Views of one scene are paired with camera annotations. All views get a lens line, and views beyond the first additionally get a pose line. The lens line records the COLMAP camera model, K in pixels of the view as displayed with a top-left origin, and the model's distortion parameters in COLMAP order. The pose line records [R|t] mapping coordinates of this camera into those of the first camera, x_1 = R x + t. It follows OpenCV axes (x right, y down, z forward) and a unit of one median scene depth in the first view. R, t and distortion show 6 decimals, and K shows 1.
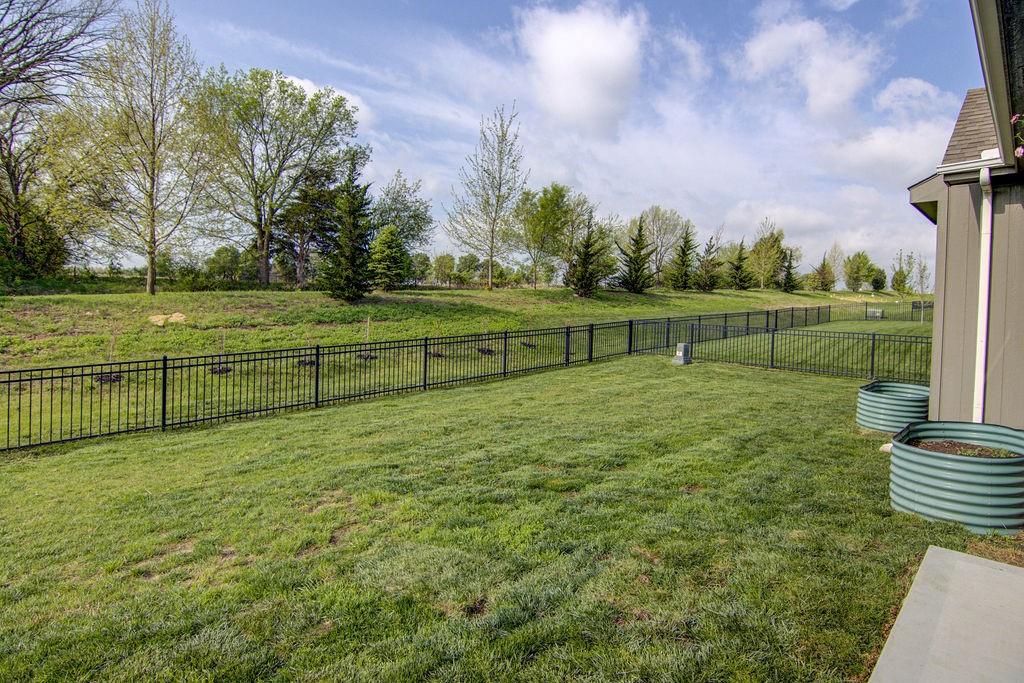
lens RADIAL K [[543.8, 0, 521.8], [0, 543.8, 316.5], [0, 0, 1]] dist [-0.004533, -0.011101]
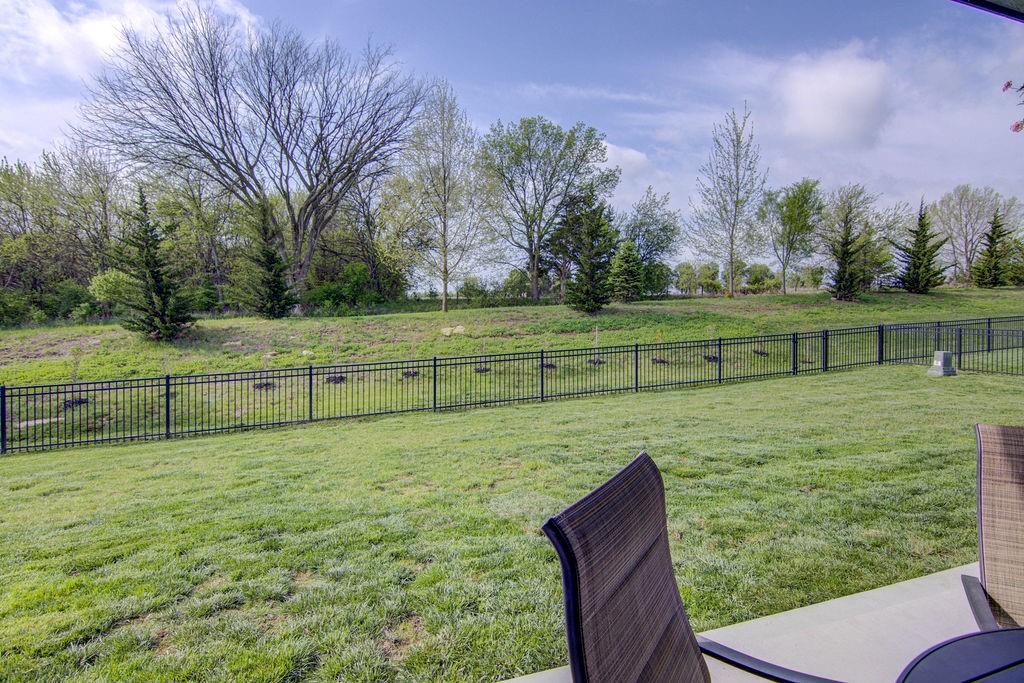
lens RADIAL K [[543.8, 0, 521.8], [0, 543.8, 316.5], [0, 0, 1]] dist [-0.004533, -0.011101]
pose [[0.871847, -0.025141, -0.489132, 0.100332], [0.015694, 0.999603, -0.023405, 0.003499], [0.489526, 0.012730, 0.871896, -0.043506]]
